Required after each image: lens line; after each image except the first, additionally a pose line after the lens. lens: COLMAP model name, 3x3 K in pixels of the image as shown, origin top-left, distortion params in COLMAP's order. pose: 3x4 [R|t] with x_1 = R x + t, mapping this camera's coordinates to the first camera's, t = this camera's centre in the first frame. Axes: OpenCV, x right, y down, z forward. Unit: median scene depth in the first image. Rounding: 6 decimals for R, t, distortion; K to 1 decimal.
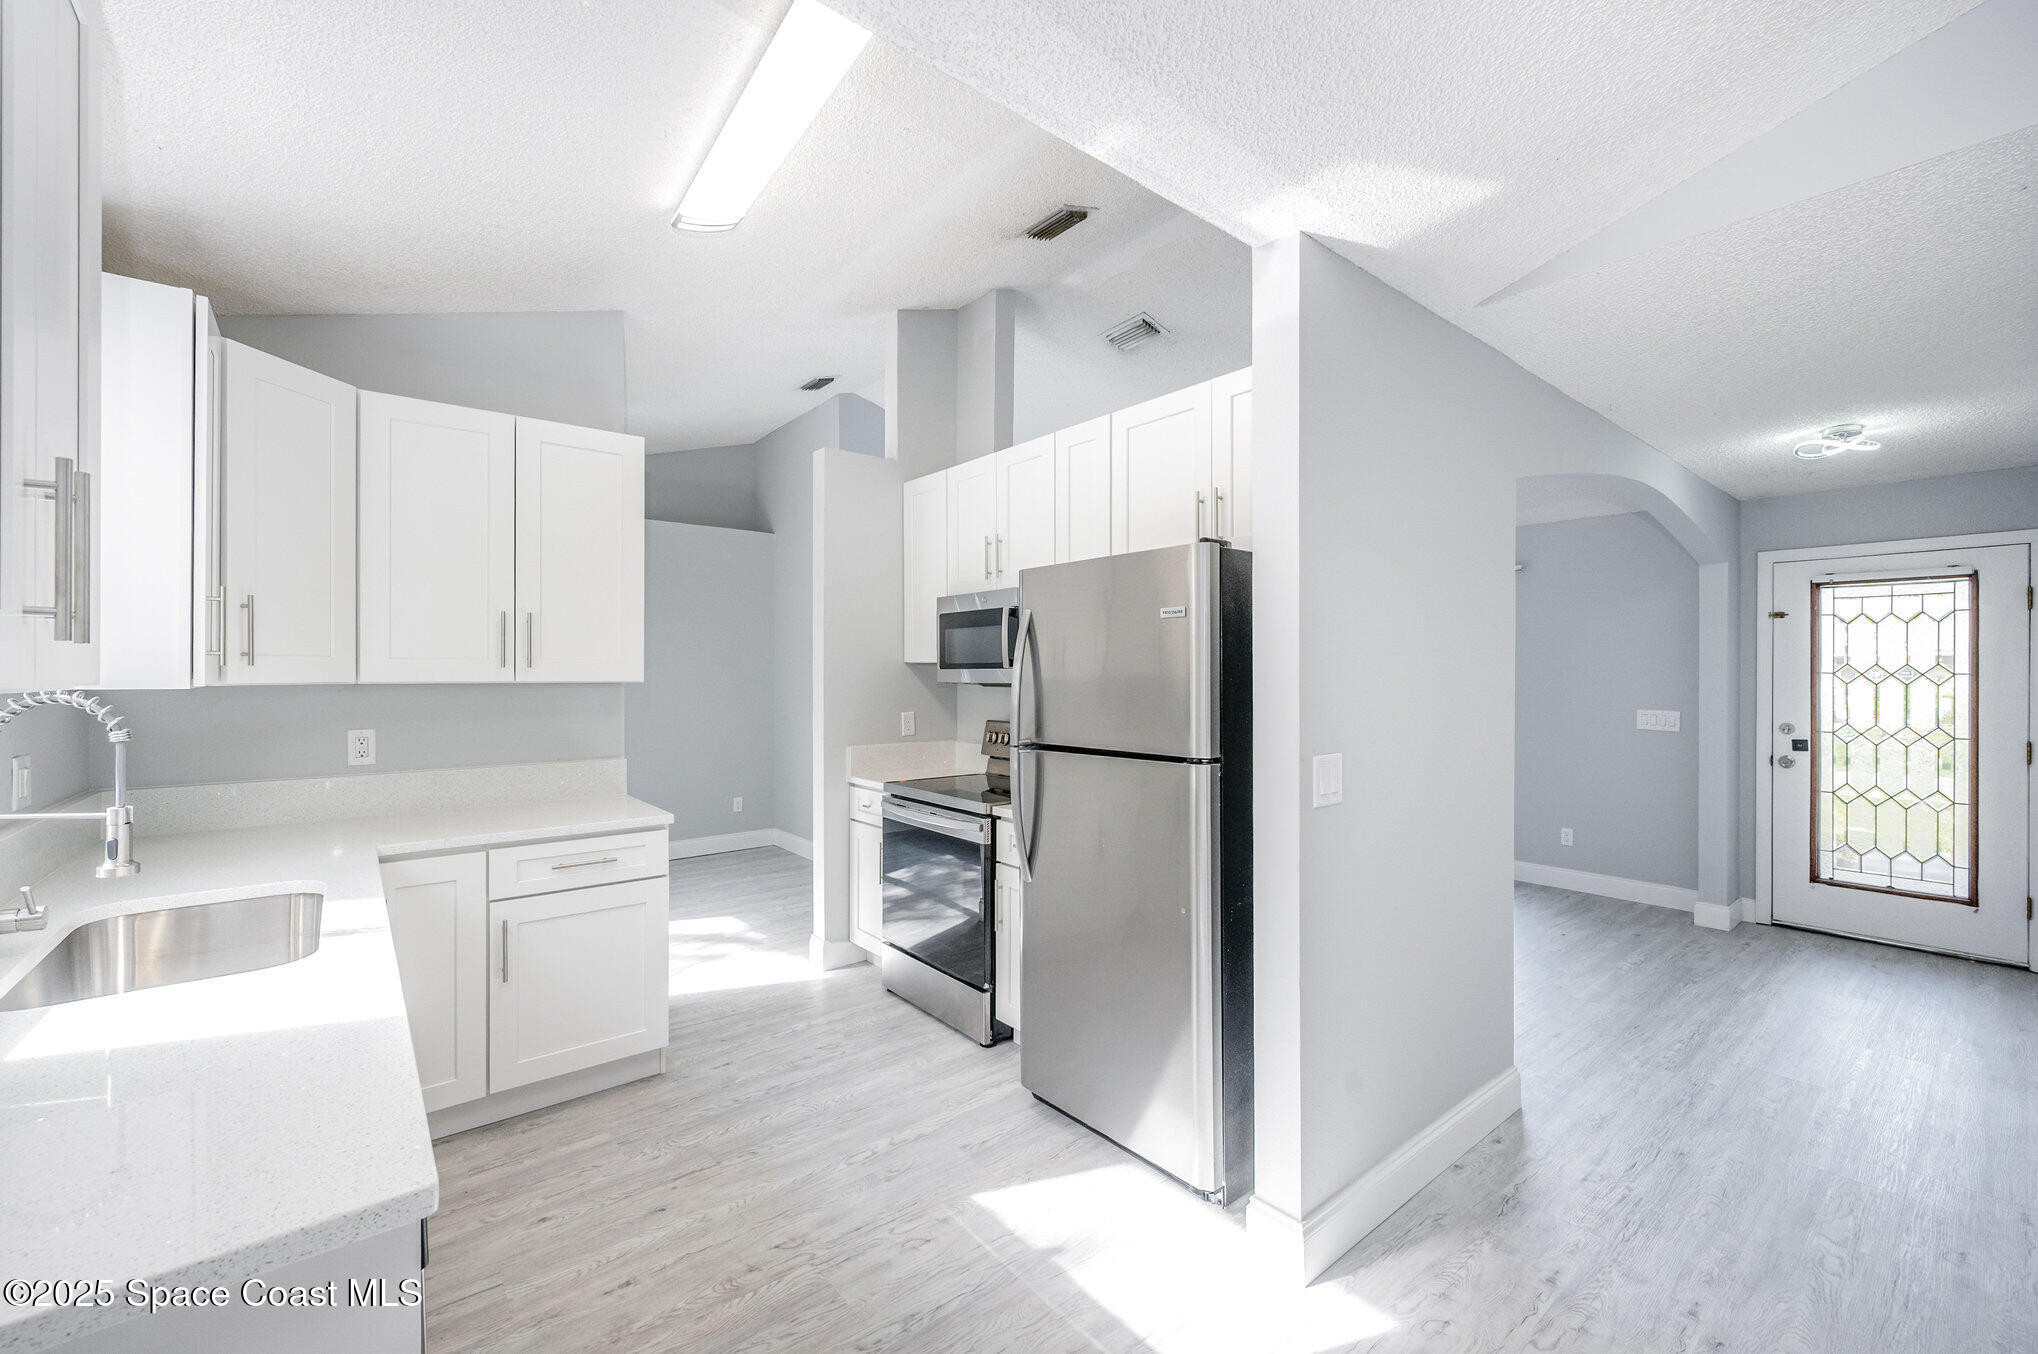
lens RADIAL K [[823.8, 0, 1019.8], [0, 823.8, 678.4], [0, 0, 1]] dist [0.001069, 0.000401]
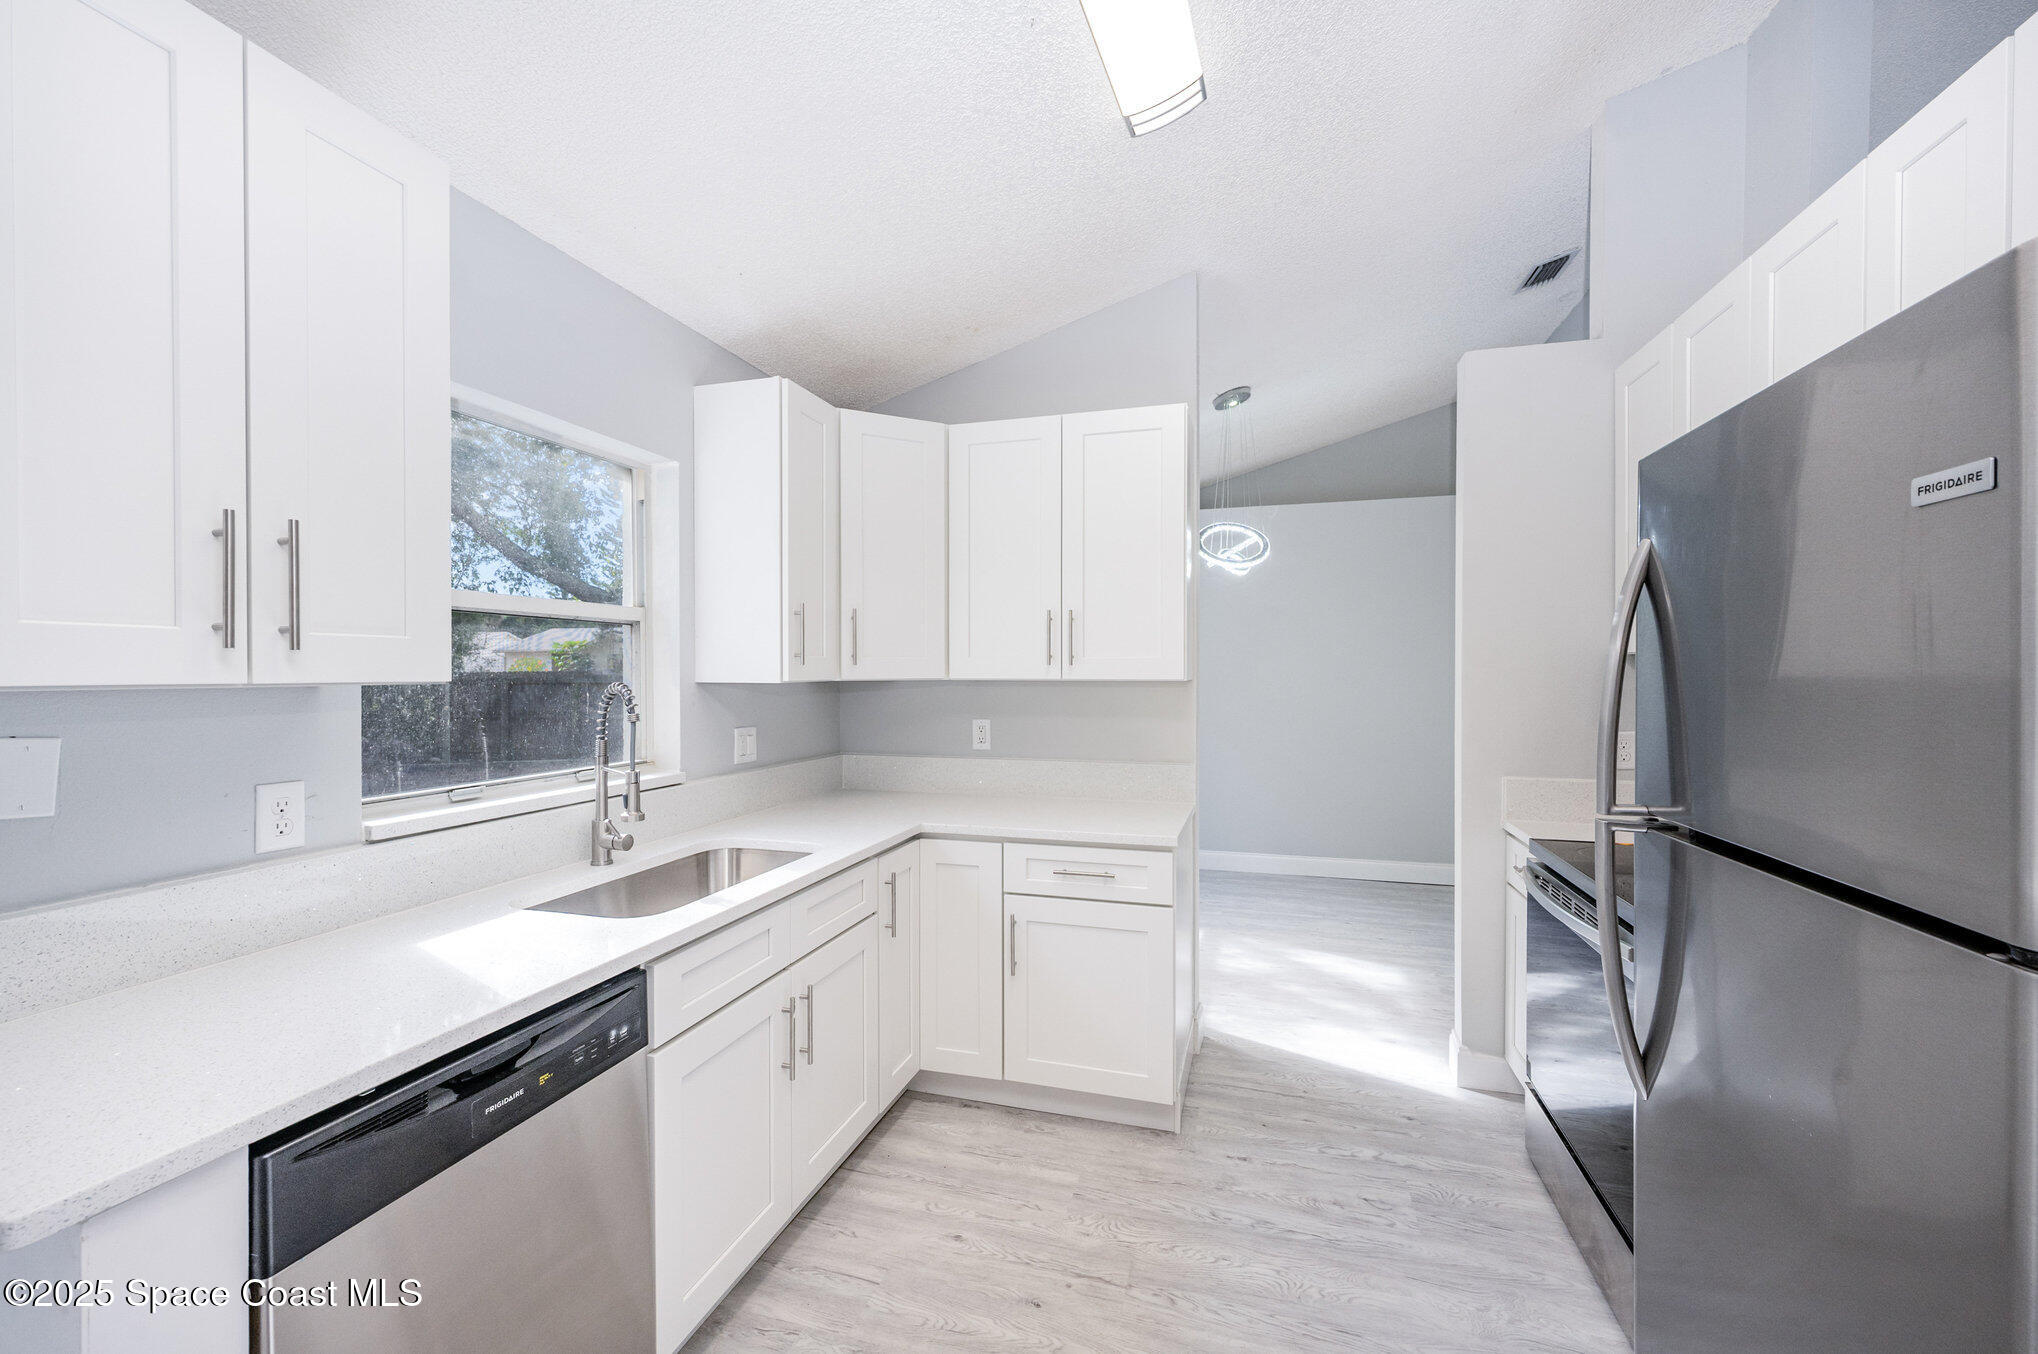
lens RADIAL K [[823.8, 0, 1017.8], [0, 823.8, 679.2], [0, 0, 1]] dist [0.001069, 0.000401]
pose [[0.557532, 0.007788, -0.830119, 0.204590], [-0.003336, 0.999969, 0.007140, -0.003206], [0.830149, -0.001211, 0.557541, 0.414670]]
